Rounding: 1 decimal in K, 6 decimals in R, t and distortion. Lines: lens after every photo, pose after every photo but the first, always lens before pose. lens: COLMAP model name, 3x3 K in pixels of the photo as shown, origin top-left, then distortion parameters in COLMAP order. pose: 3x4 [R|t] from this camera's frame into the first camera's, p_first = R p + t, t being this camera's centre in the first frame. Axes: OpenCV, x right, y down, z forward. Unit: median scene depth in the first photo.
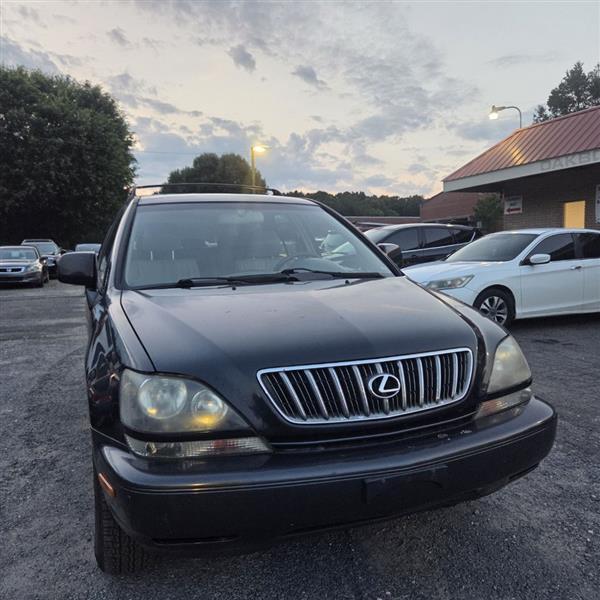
lens RADIAL K [[533.6, 0, 300.3], [0, 533.6, 293.2], [0, 0, 1]] dist [0.071110, -0.048227]
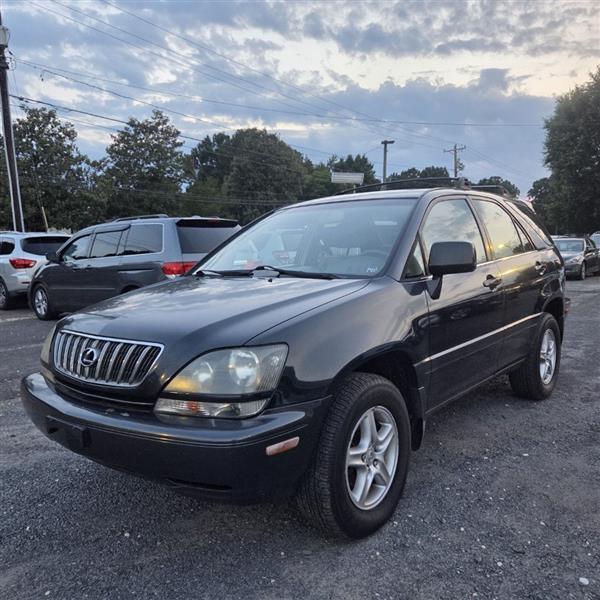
lens RADIAL K [[534.1, 0, 296.3], [0, 534.1, 321.5], [0, 0, 1]] dist [0.069484, -0.059293]
pose [[0.484570, 0.120530, -0.866409, 0.369772], [-0.062571, 0.992701, 0.103104, -0.018368], [0.872512, 0.004251, 0.488575, 0.199006]]
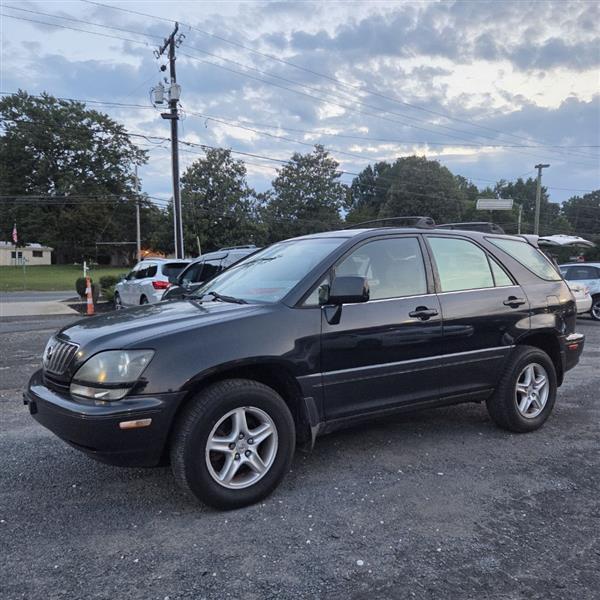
lens RADIAL K [[528.5, 0, 298.4], [0, 528.5, 339.0], [0, 0, 1]] dist [0.072541, -0.057449]
pose [[0.213703, 0.126922, -0.968619, 0.507343], [-0.090052, 0.989862, 0.109838, -0.034799], [0.972739, 0.063753, 0.222966, 0.347683]]
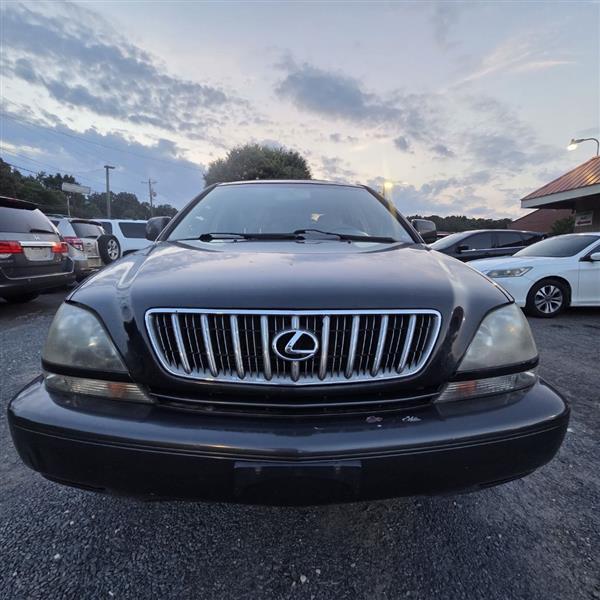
lens RADIAL K [[329.2, 0, 301.3], [0, 329.2, 285.9], [0, 0, 1]] dist [-0.009922, 0.002078]
pose [[0.942597, 0.068961, -0.326733, 0.078038], [-0.062135, 0.997577, 0.031297, 0.017812], [0.328100, -0.009198, 0.944598, 0.136226]]
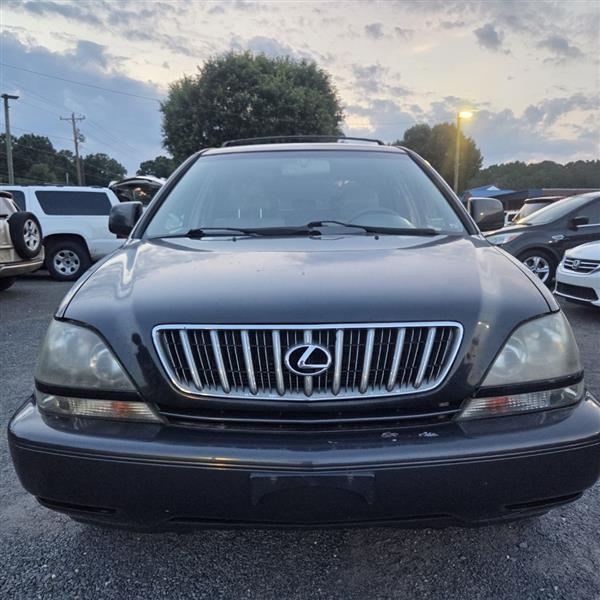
lens RADIAL K [[538.8, 0, 309.5], [0, 538.8, 299.6], [0, 0, 1]] dist [0.075574, -0.070193]
pose [[0.935161, 0.062644, -0.348640, 0.104639], [-0.043208, 0.997062, 0.063255, 0.009439], [0.351578, -0.044090, 0.935120, 0.069375]]
